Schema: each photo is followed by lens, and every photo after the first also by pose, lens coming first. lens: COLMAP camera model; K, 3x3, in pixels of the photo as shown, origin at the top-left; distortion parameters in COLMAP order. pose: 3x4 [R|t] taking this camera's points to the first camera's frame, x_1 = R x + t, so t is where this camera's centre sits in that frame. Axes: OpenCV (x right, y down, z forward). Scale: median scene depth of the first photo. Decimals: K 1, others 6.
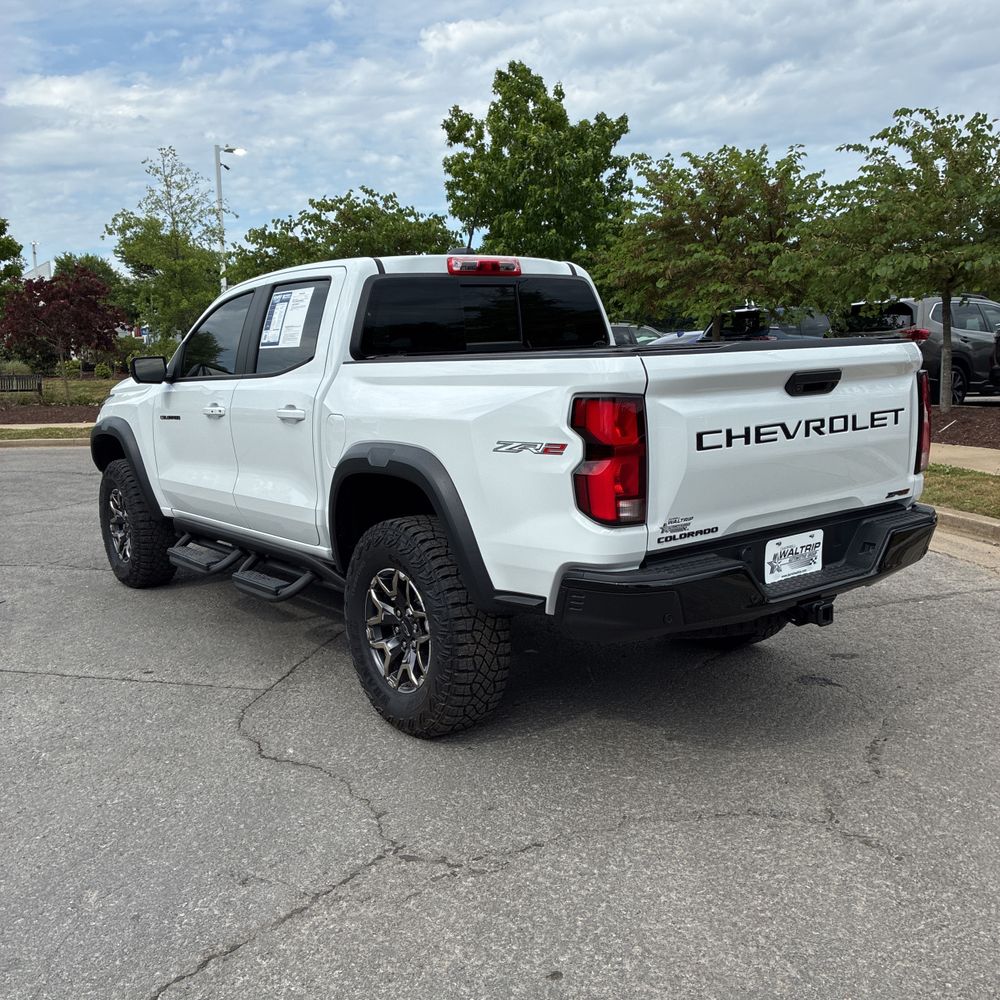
lens RADIAL K [[1002.3, 0, 475.6], [0, 1002.3, 504.4], [0, 0, 1]] dist [0.007004, -0.005121]
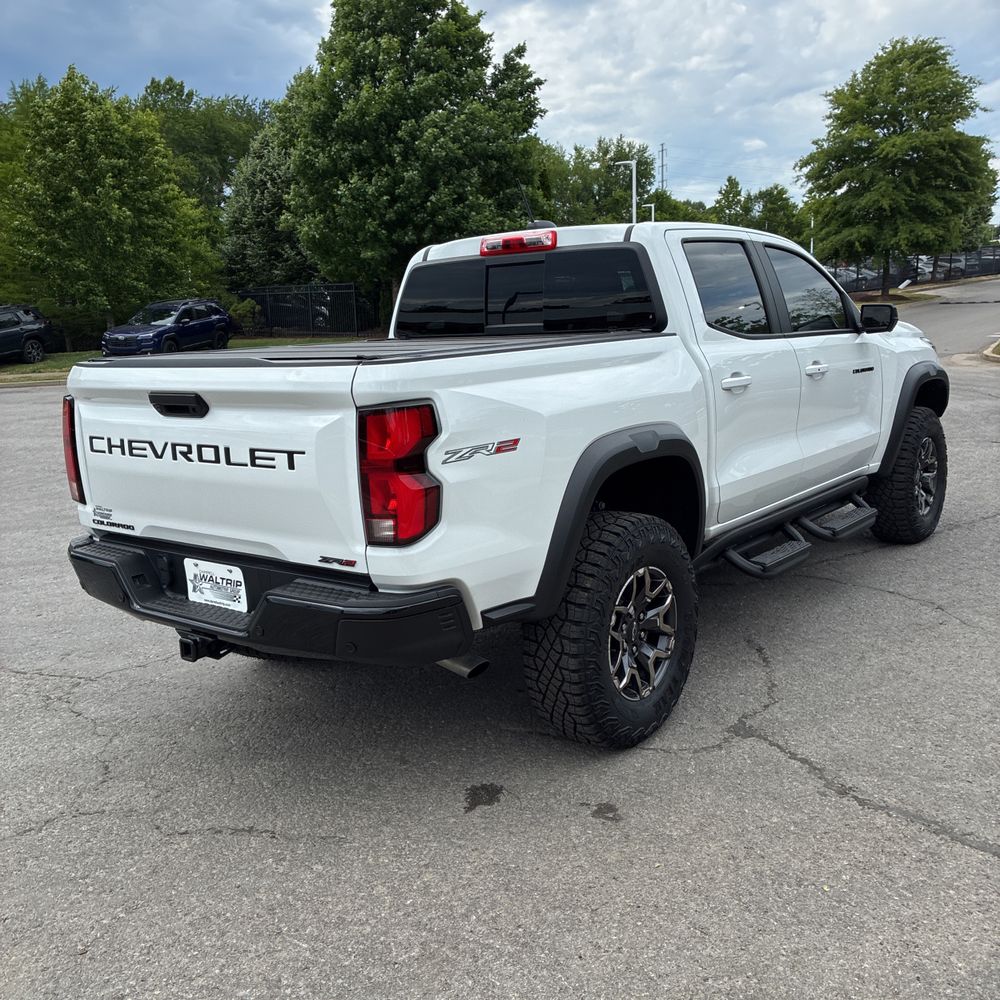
lens RADIAL K [[1000.5, 0, 496.9], [0, 1000.5, 498.3], [0, 0, 1]] dist [0.014989, 0.007008]
pose [[0.288520, 0.200169, -0.936317, 1.269015], [-0.114773, 0.978082, 0.173731, -0.223895], [0.950570, 0.057339, 0.305170, 0.963734]]
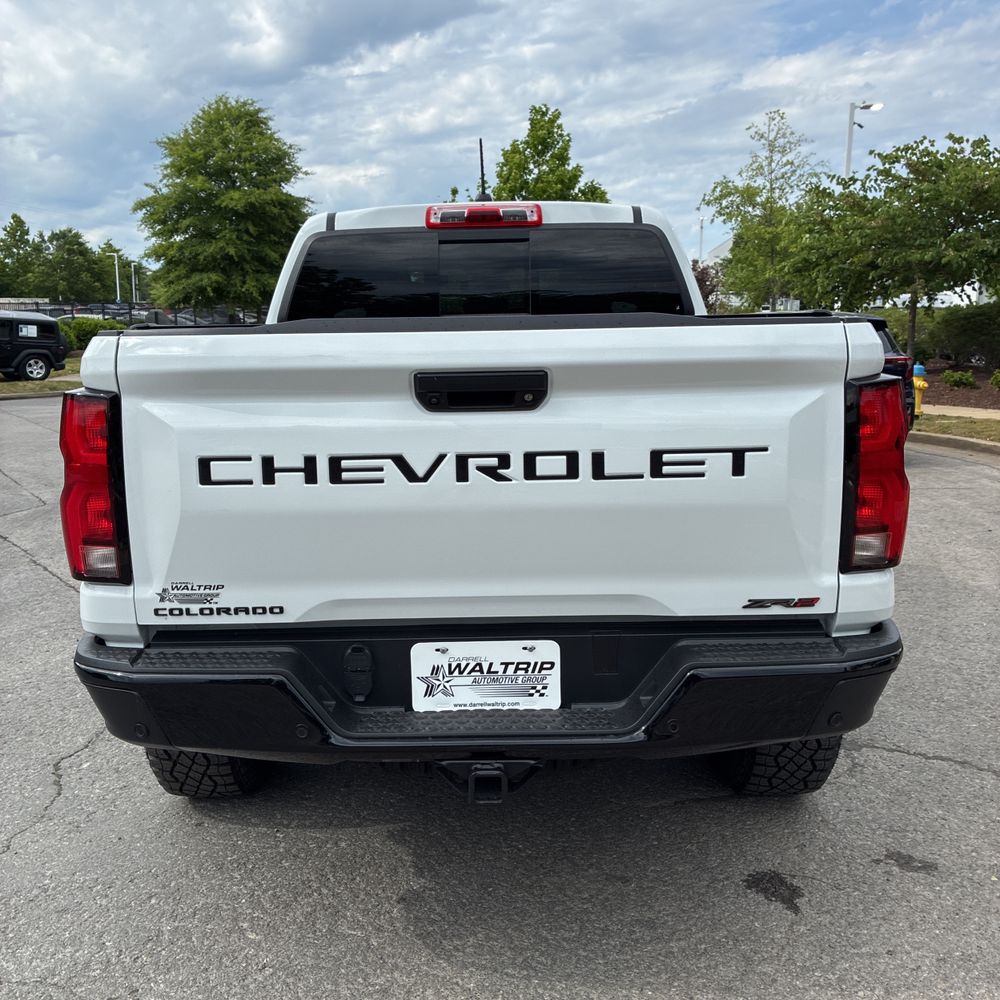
lens RADIAL K [[986.7, 0, 478.2], [0, 986.7, 494.8], [0, 0, 1]] dist [0.104709, -0.182447]
pose [[0.806378, 0.115825, -0.579948, 0.648682], [-0.104100, 0.993122, 0.053599, -0.088265], [0.582167, 0.017152, 0.812888, 0.514651]]
